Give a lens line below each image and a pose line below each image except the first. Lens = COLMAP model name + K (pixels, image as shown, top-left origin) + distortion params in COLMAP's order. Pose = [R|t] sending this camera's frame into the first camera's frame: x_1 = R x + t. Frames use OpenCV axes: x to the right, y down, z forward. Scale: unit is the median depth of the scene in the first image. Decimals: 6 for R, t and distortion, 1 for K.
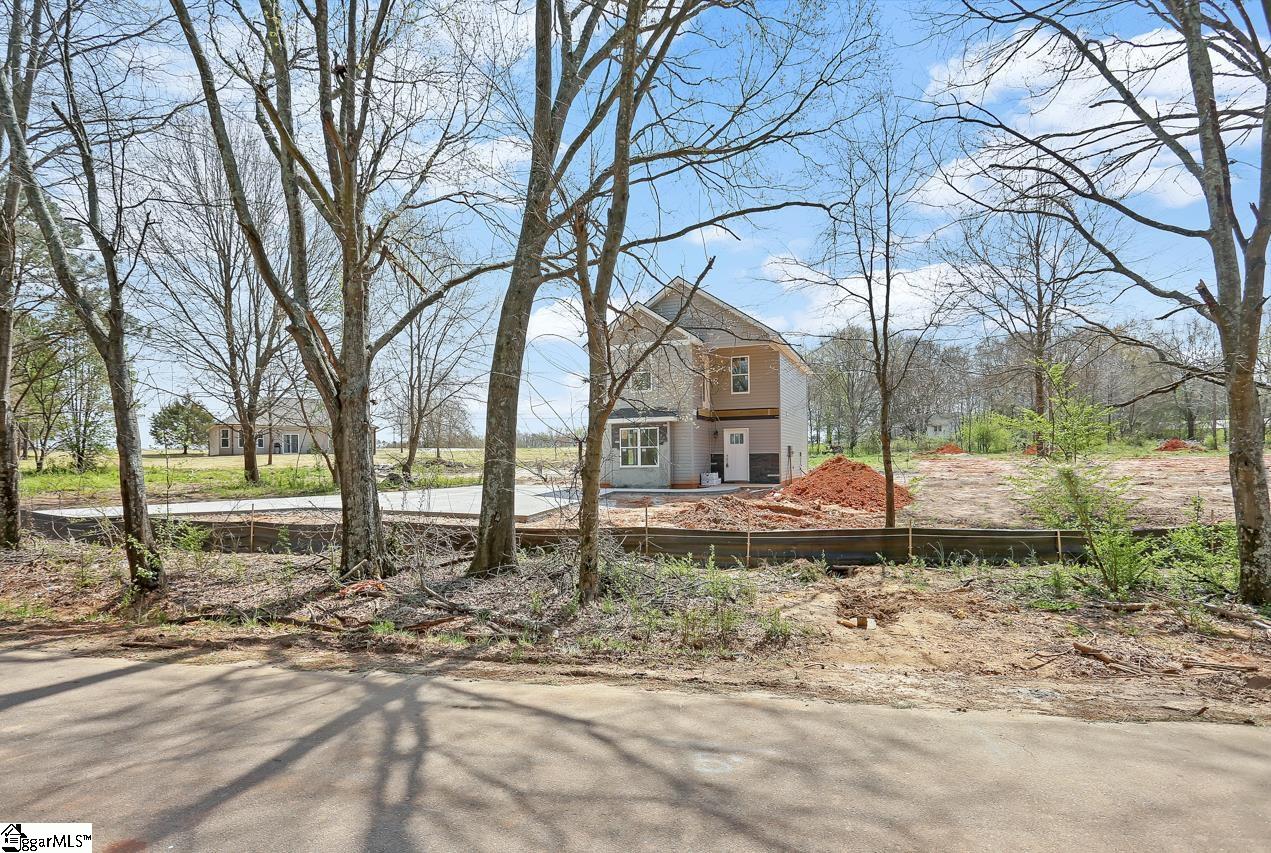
lens RADIAL K [[676.8, 0, 648.4], [0, 676.8, 425.4], [0, 0, 1]] dist [-0.000530, 0.000137]
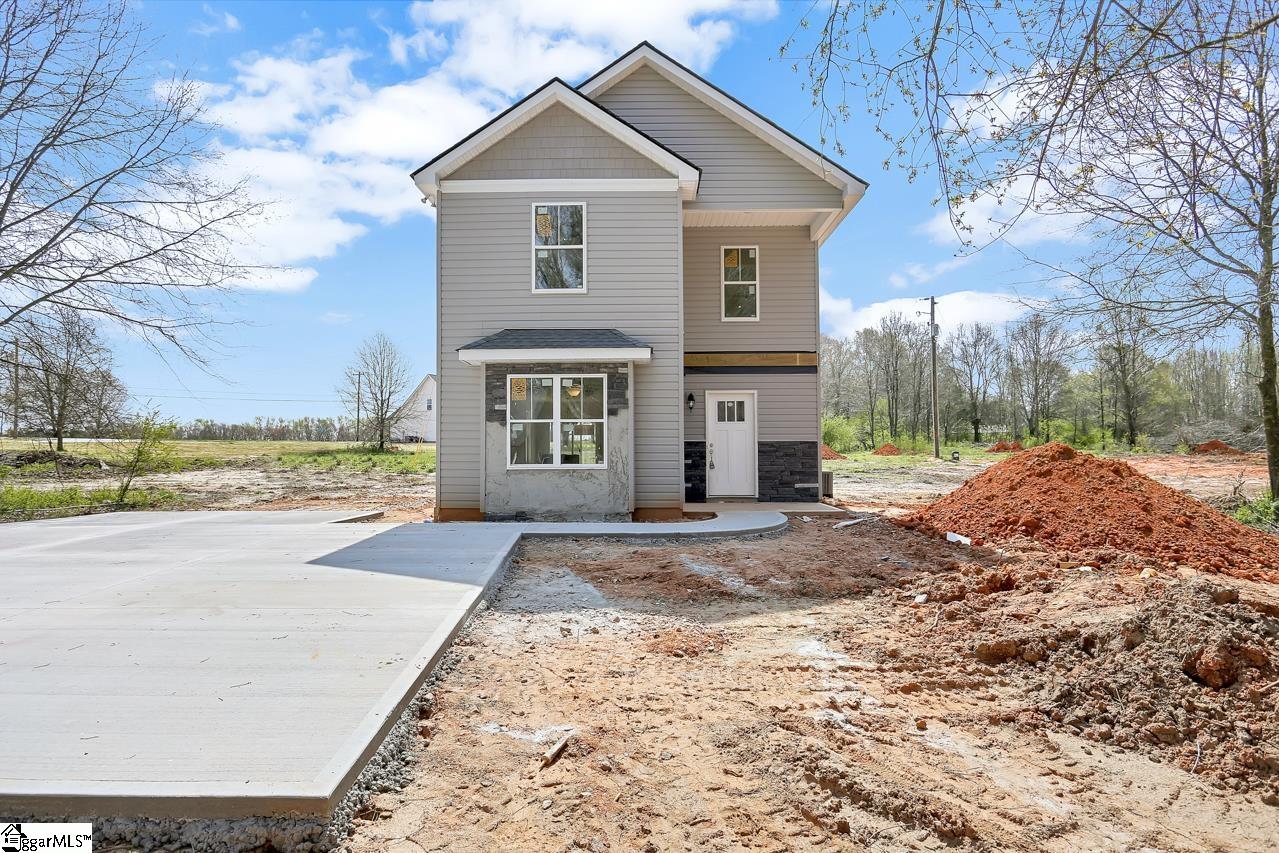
lens RADIAL K [[711.9, 0, 639.5], [0, 711.9, 426.5], [0, 0, 1]] dist [-0.001078, -0.001091]
pose [[0.938704, 0.024046, 0.343885, -0.115422], [-0.025378, 0.999678, -0.000626, 0.034282], [-0.343789, -0.008140, 0.939012, 0.560485]]
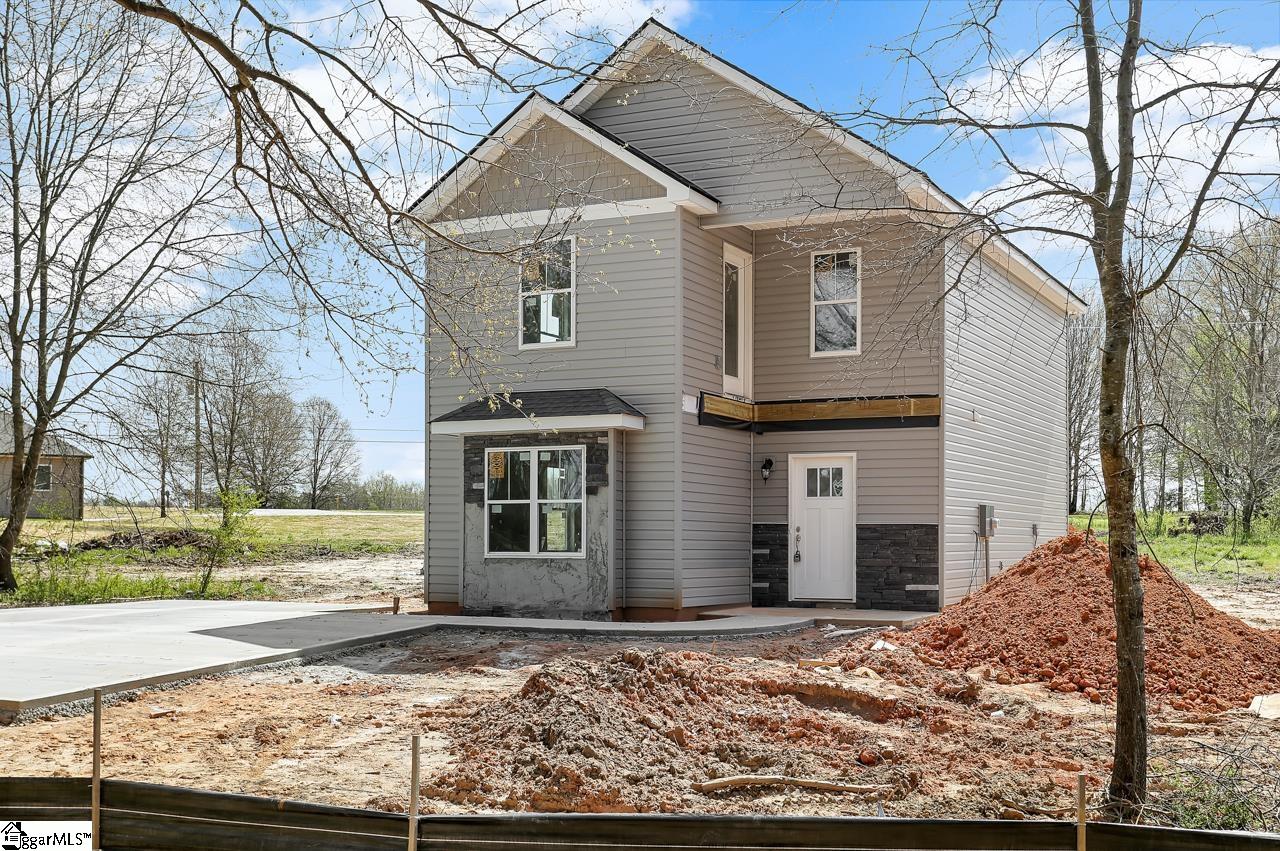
lens RADIAL K [[1535.9, 0, 638.9], [0, 1535.9, 473.1], [0, 0, 1]] dist [-0.013571, 0.003336]
pose [[0.994163, 0.012291, -0.107182, 0.125920], [-0.011755, 0.999915, 0.005627, 0.011951], [0.107242, -0.004335, 0.994223, 0.197472]]
